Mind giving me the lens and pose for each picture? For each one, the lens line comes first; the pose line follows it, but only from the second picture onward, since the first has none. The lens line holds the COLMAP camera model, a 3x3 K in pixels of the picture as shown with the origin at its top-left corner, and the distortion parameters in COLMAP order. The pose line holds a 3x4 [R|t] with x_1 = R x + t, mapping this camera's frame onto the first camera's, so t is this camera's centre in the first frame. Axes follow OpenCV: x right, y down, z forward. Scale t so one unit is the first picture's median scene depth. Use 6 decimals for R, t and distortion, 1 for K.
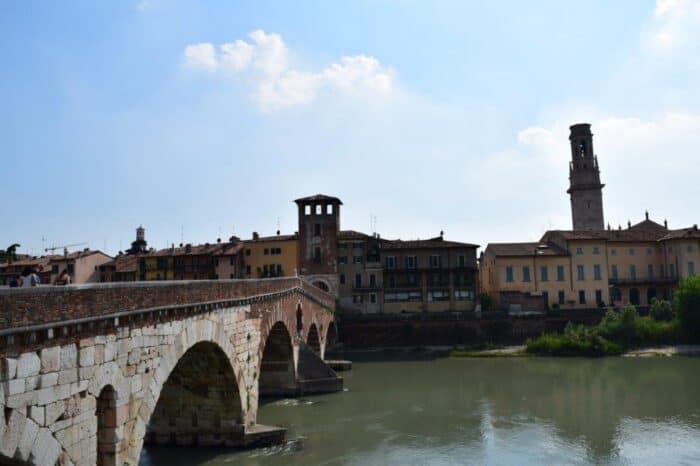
lens RADIAL K [[554.0, 0, 346.8], [0, 554.0, 245.1], [0, 0, 1]] dist [-0.093019, 0.013364]
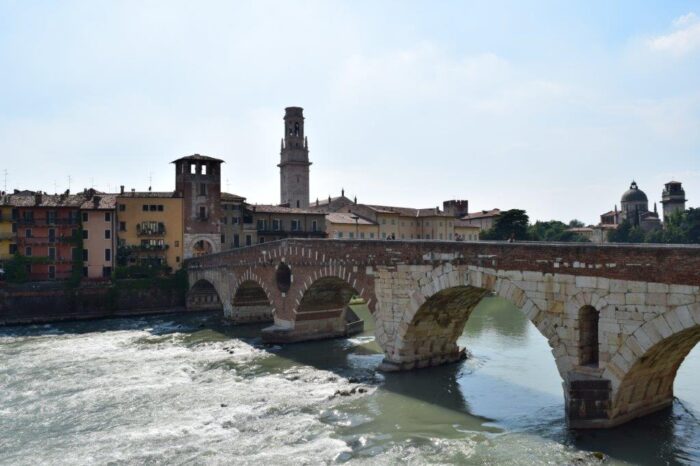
lens RADIAL K [[554.0, 0, 346.8], [0, 554.0, 245.1], [0, 0, 1]] dist [-0.093019, 0.013364]
pose [[0.774800, 0.017697, 0.631958, -0.462855], [-0.060397, 0.997108, 0.046125, 0.010767], [-0.629315, -0.073906, 0.773628, 0.045702]]
